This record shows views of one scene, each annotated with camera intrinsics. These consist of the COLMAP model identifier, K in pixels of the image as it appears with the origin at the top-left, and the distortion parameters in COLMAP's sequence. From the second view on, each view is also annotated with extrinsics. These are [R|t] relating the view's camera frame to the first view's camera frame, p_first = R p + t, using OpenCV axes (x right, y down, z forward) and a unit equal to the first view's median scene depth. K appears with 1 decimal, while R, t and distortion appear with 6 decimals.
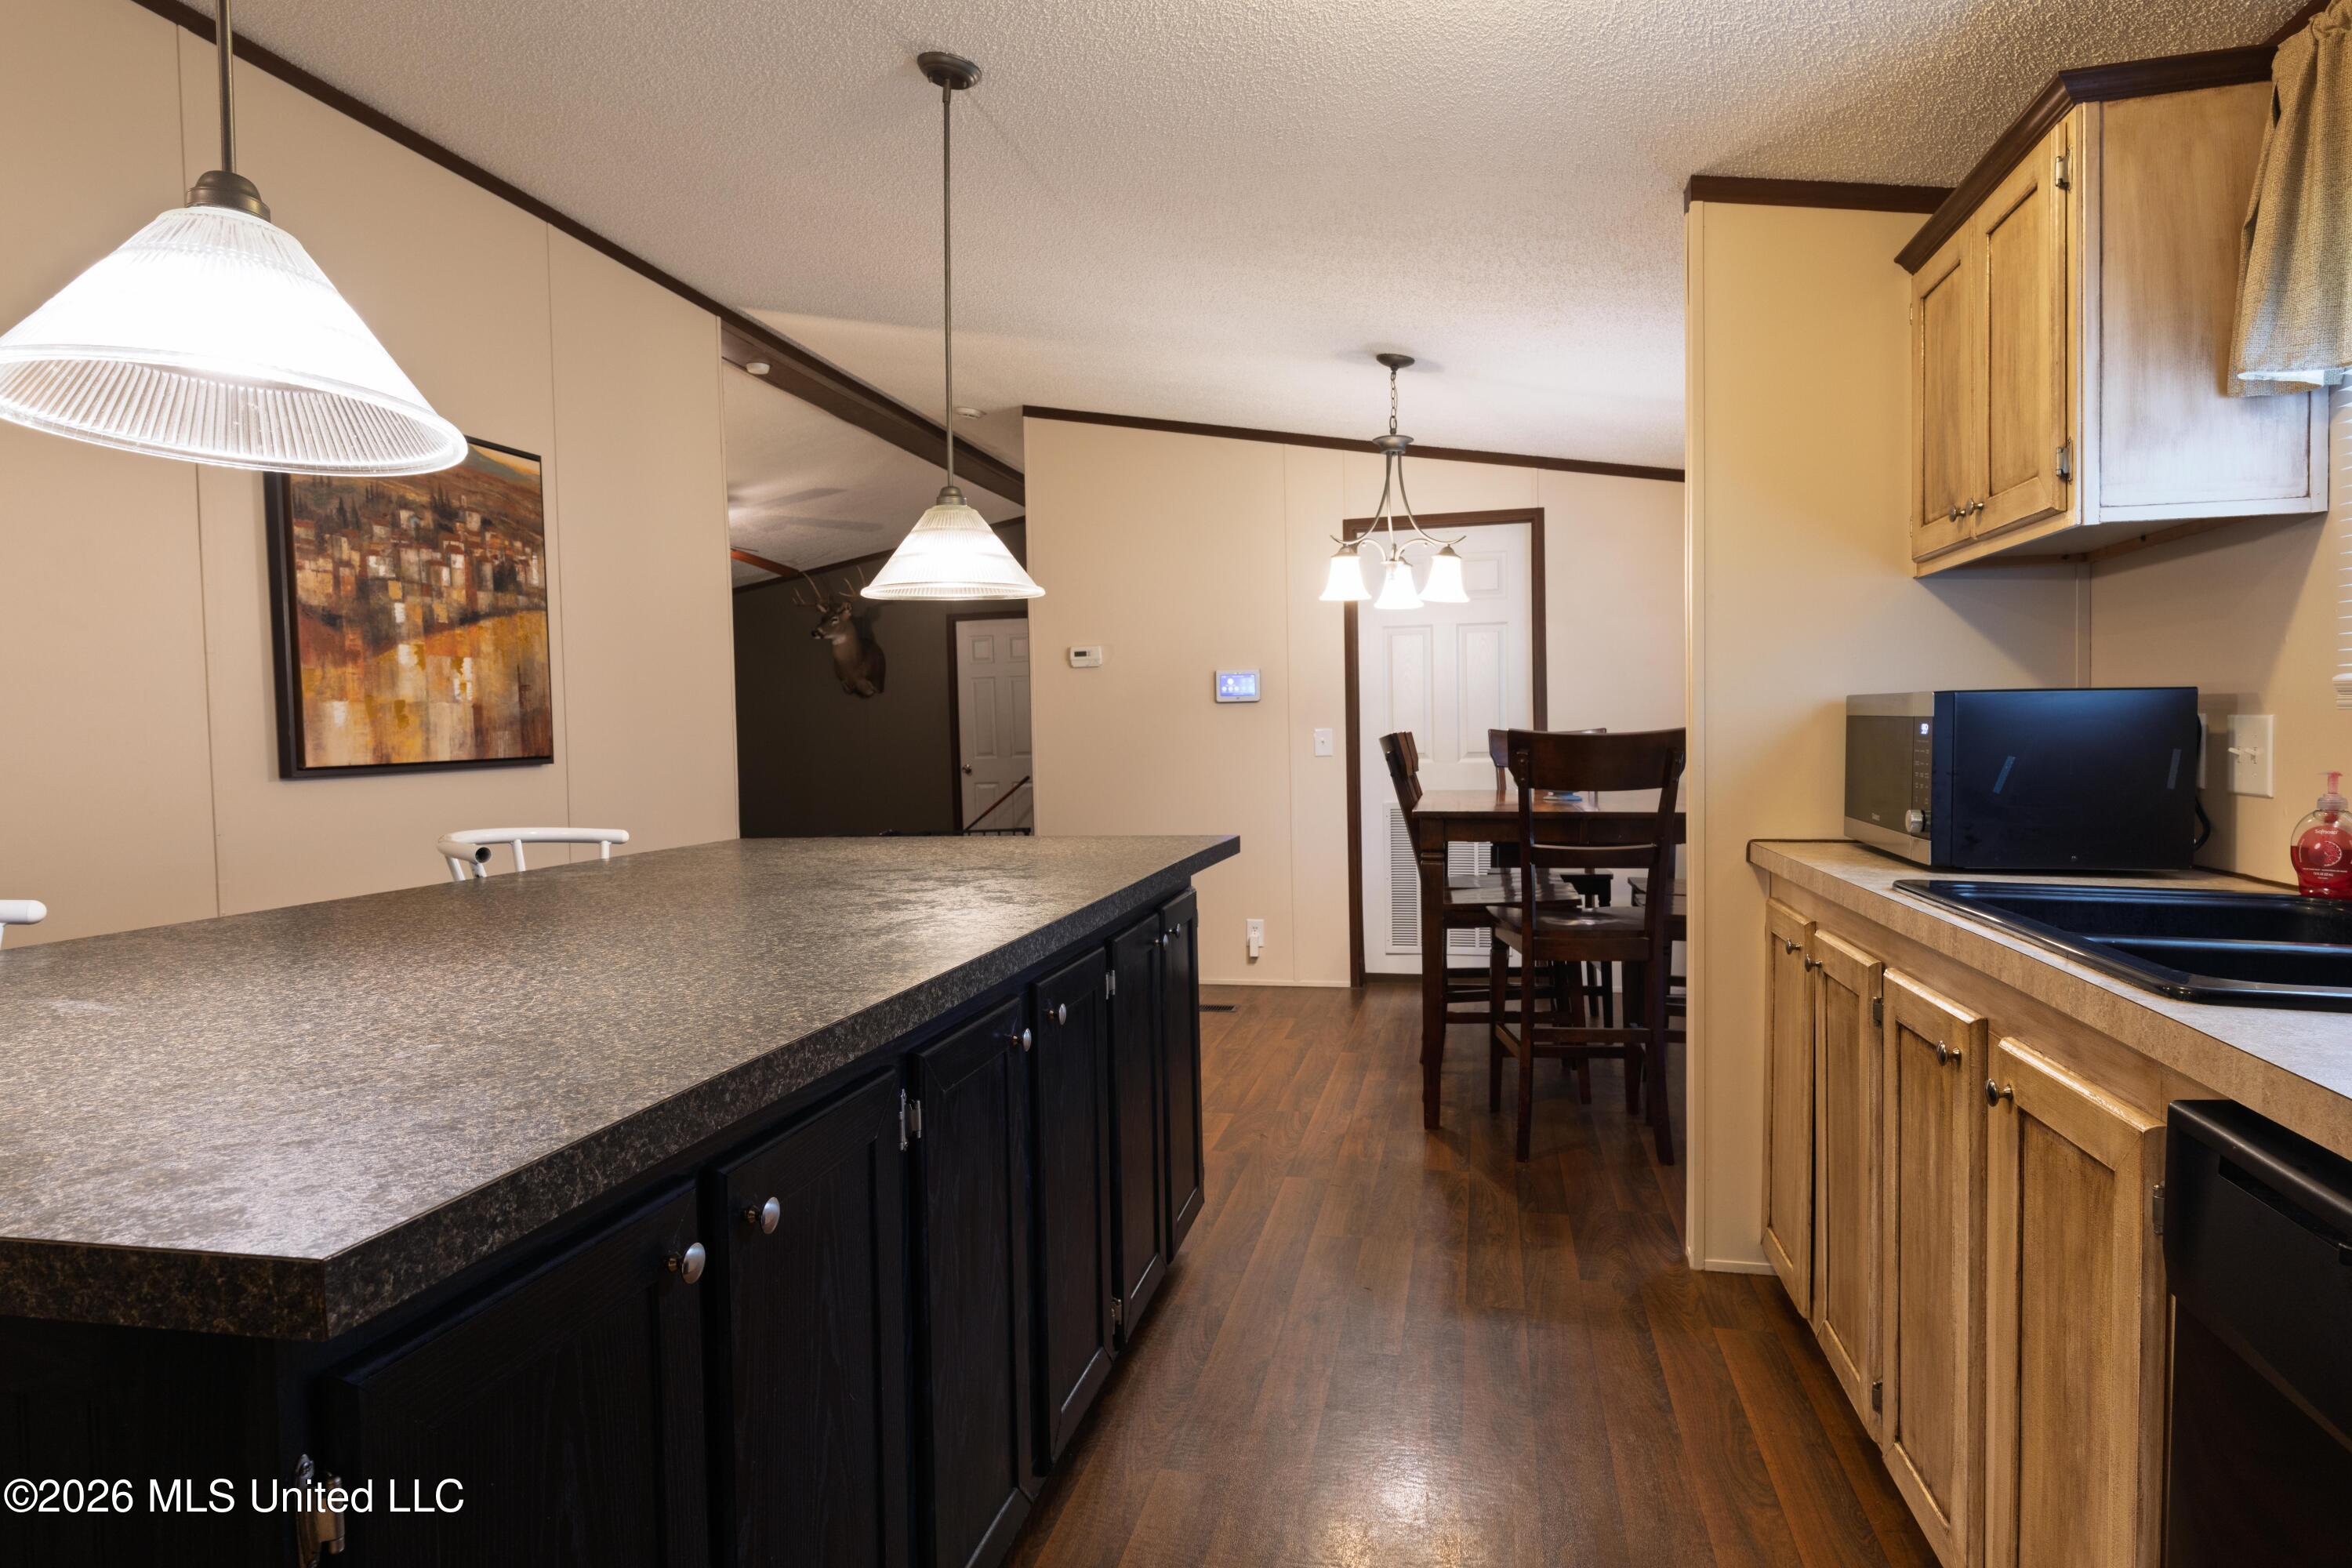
lens RADIAL K [[1346.6, 0, 1180.8], [0, 1346.6, 774.2], [0, 0, 1]] dist [-0.003052, 0.003039]
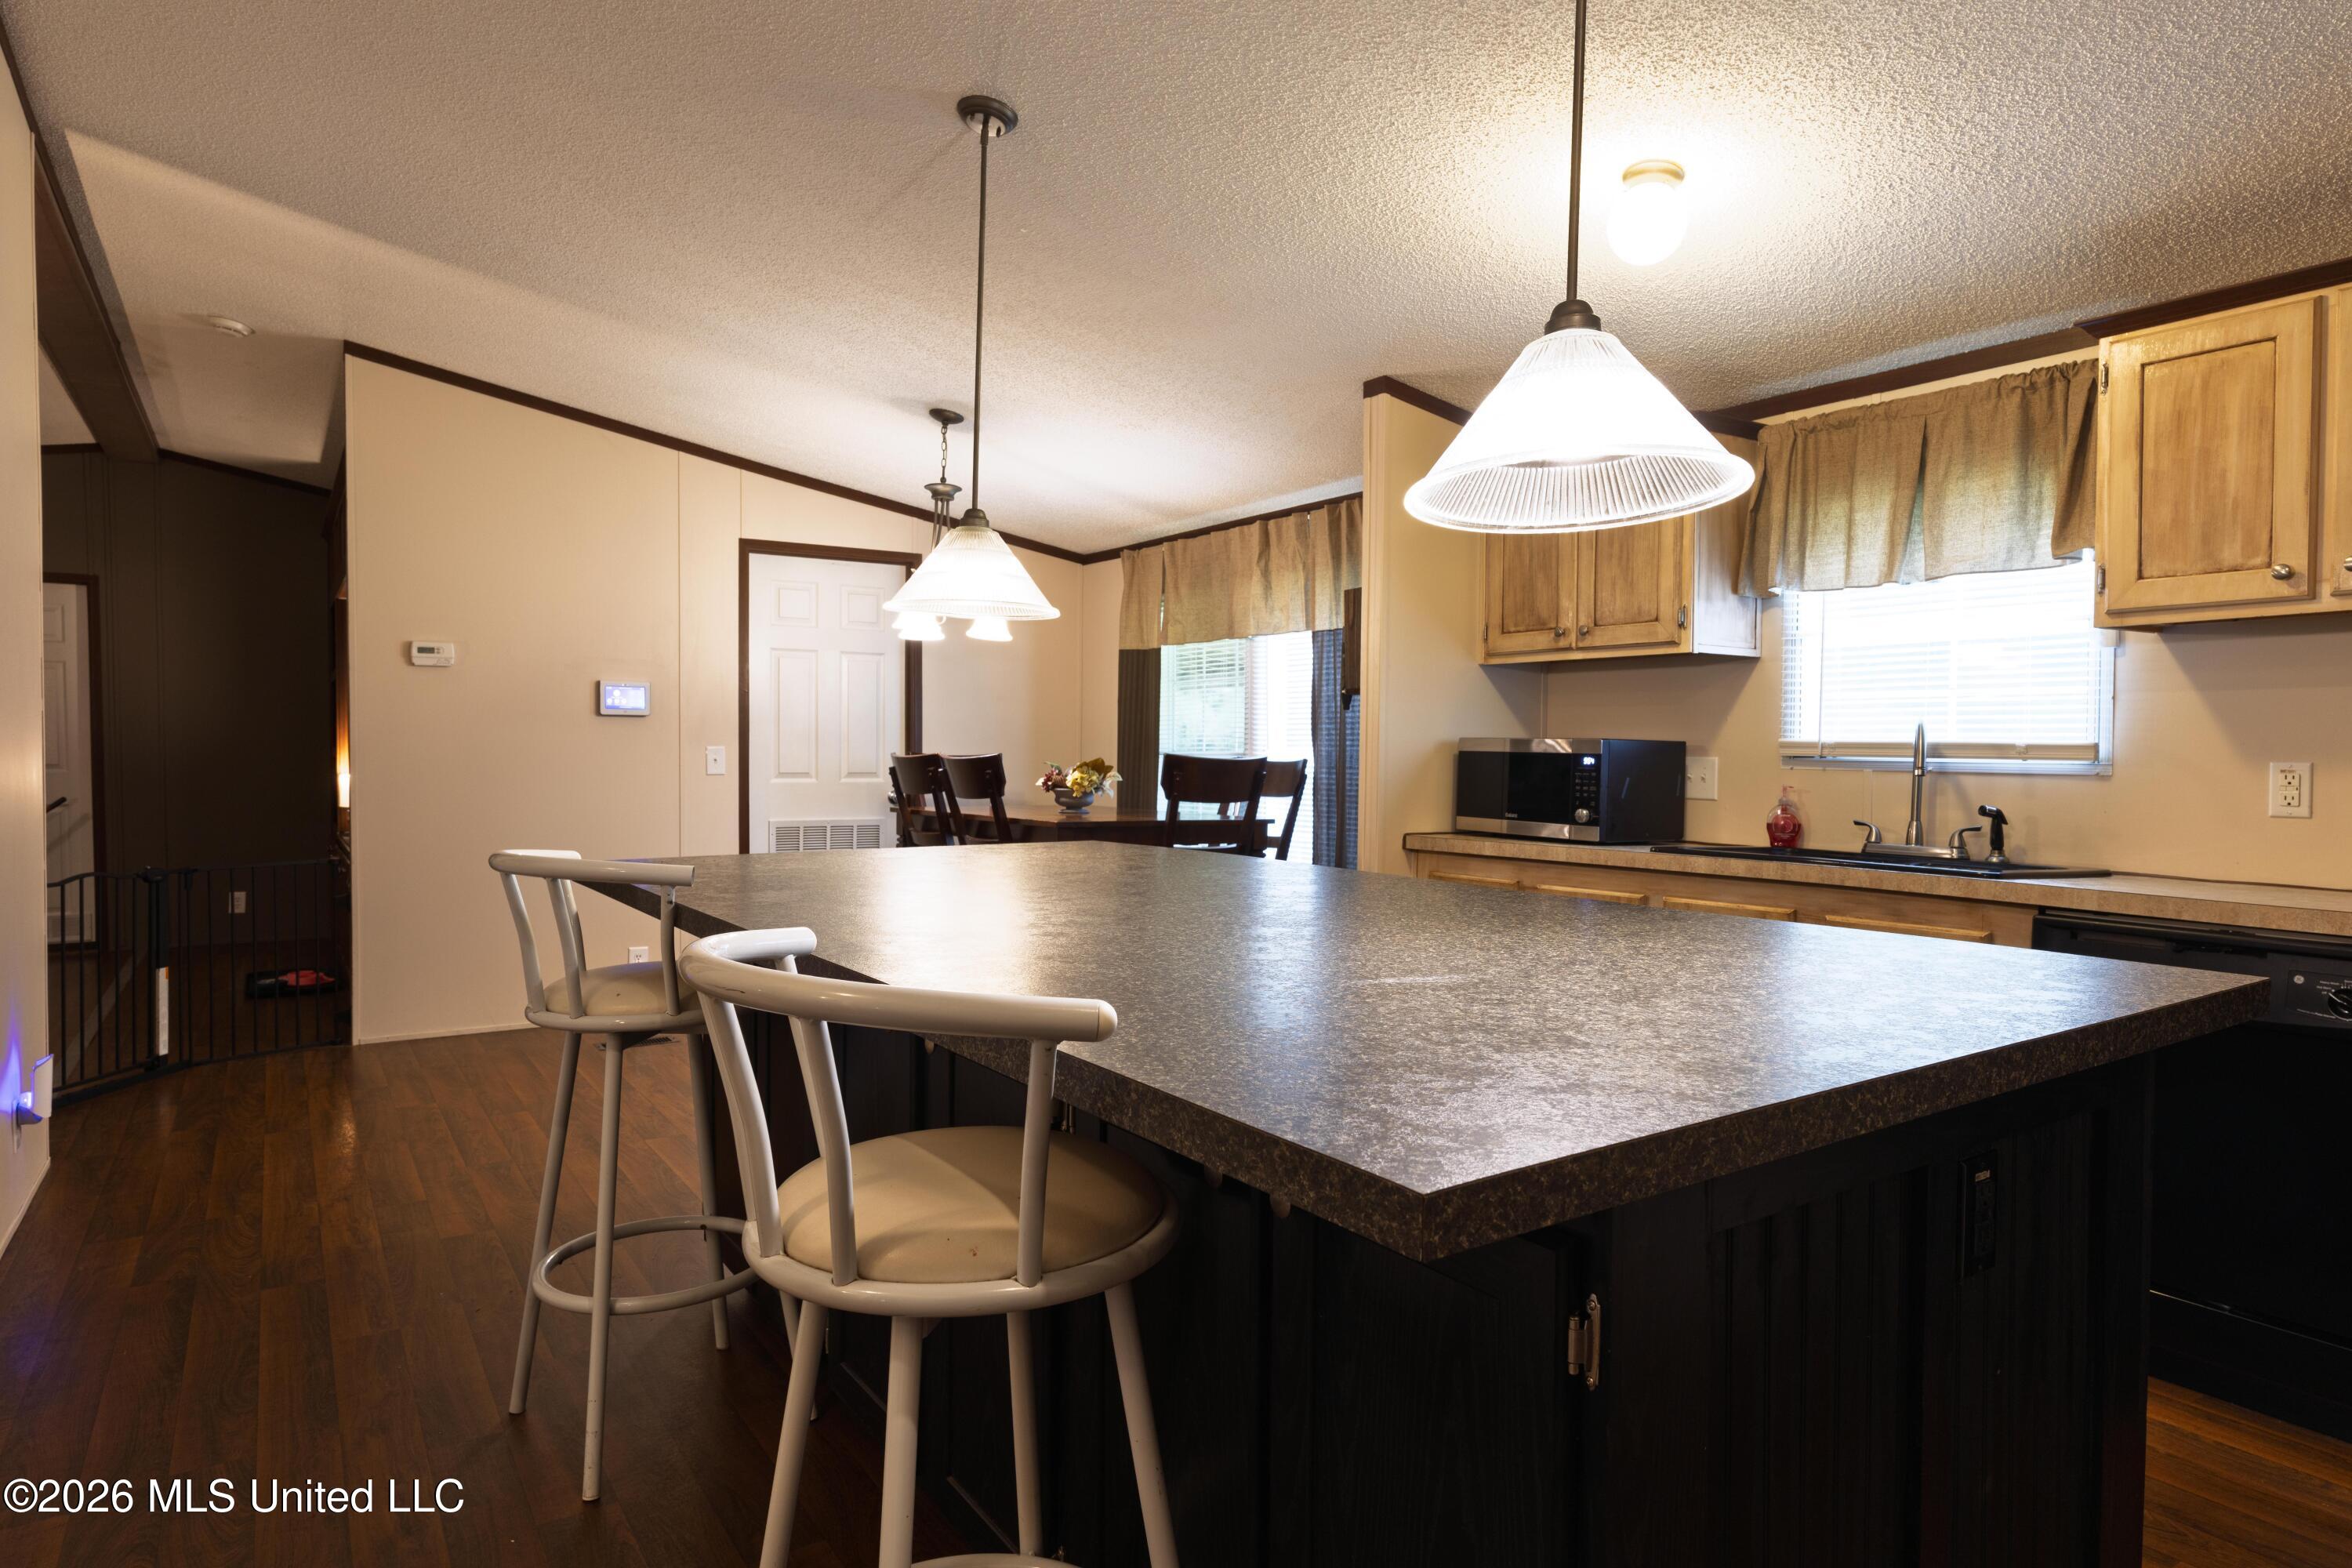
lens RADIAL K [[1346.6, 0, 1180.8], [0, 1346.6, 774.2], [0, 0, 1]] dist [-0.003052, 0.003039]
pose [[0.686243, 0.014246, 0.727233, -0.838665], [0.000597, 0.999797, -0.020149, 0.013992], [-0.727373, 0.014262, 0.686095, 0.175450]]
